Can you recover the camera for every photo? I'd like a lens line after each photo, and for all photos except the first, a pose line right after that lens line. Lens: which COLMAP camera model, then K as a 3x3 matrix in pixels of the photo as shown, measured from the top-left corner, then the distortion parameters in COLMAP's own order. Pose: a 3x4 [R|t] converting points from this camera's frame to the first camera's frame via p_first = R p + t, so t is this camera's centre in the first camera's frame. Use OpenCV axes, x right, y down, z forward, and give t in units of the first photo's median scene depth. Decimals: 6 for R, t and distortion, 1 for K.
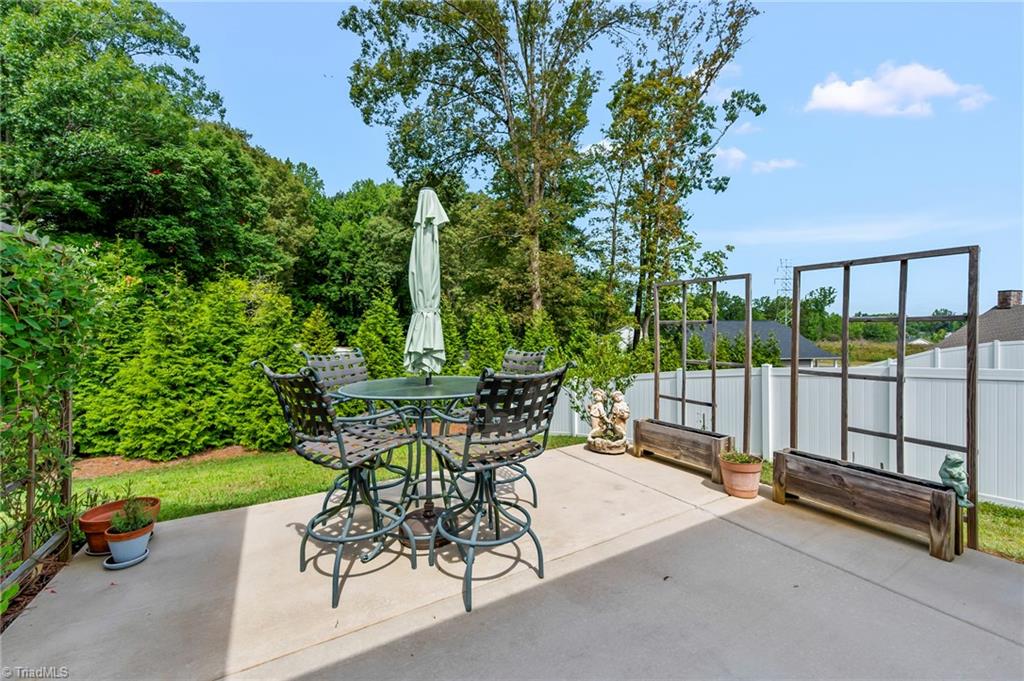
lens RADIAL K [[412.9, 0, 511.5], [0, 412.9, 333.0], [0, 0, 1]] dist [0.000460, 0.000196]
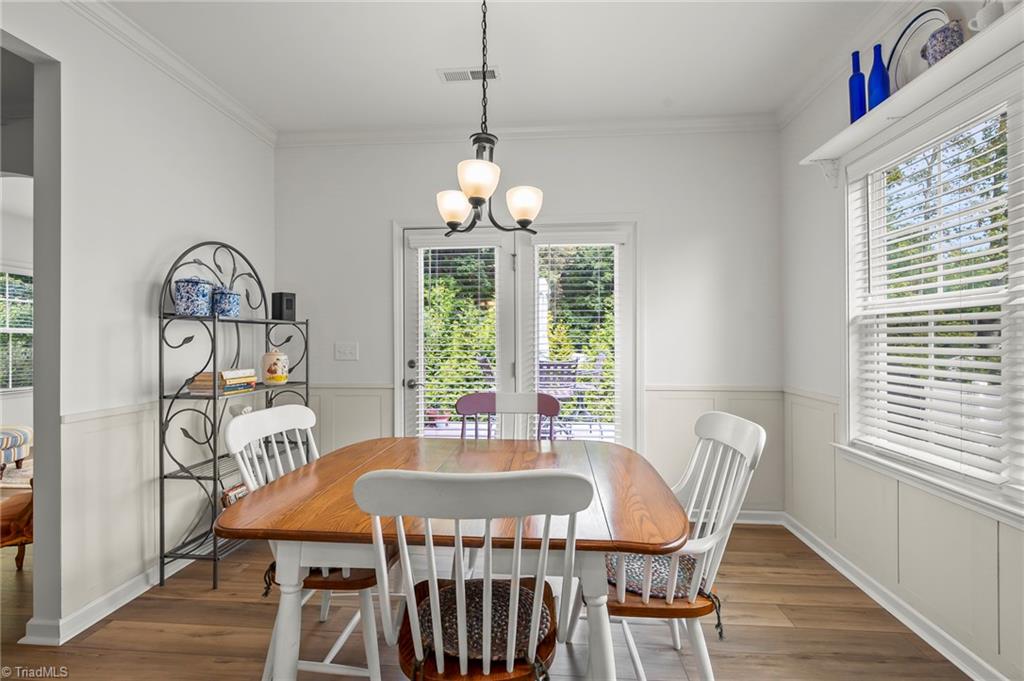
lens RADIAL K [[473.4, 0, 513.1], [0, 473.4, 340.4], [0, 0, 1]] dist [-0.000161, -0.000001]
pose [[0.819906, -0.000299, -0.572498, 0.259572], [-0.003362, 0.999980, -0.005338, -0.001264], [0.572488, 0.006301, 0.819889, -0.268987]]
